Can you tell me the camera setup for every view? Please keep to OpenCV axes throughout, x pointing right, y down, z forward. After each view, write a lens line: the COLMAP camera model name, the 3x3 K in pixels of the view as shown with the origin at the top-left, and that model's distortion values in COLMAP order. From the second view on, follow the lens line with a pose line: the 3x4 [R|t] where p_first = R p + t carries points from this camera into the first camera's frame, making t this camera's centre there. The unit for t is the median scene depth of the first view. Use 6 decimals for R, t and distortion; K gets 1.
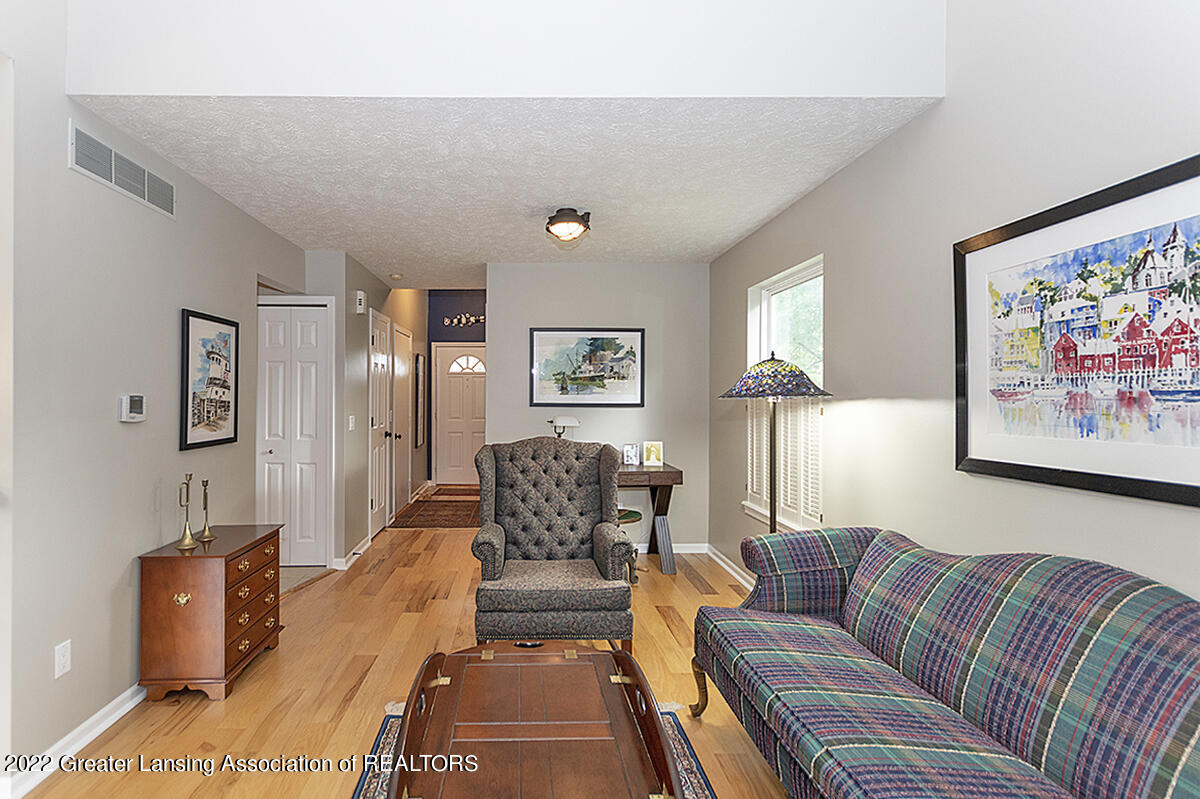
lens RADIAL K [[532.7, 0, 599.5], [0, 532.7, 396.1], [0, 0, 1]] dist [-0.001882, -0.000974]
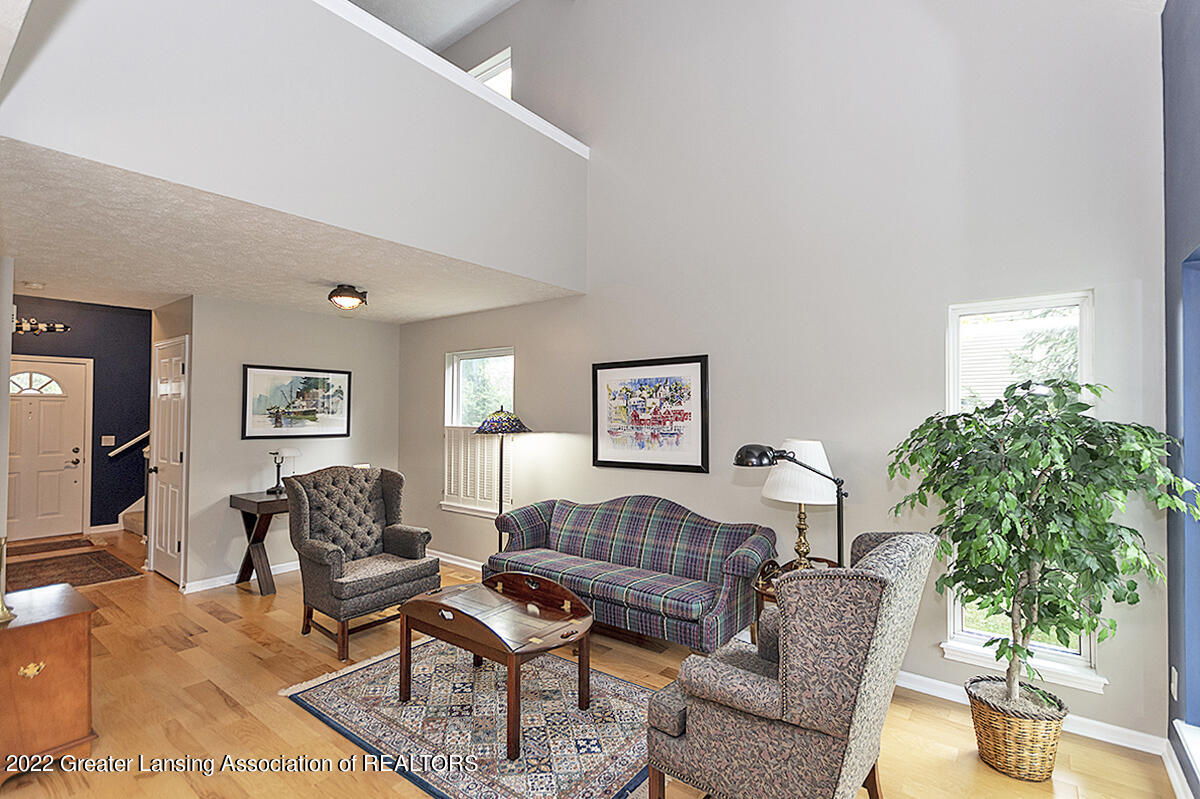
lens RADIAL K [[532.7, 0, 600.7], [0, 532.7, 404.9], [0, 0, 1]] dist [-0.001882, -0.000974]
pose [[0.615657, 0.014422, 0.787883, -0.972110], [-0.011788, 0.999889, -0.009092, -0.088495], [-0.787926, -0.003690, 0.615758, -0.359826]]
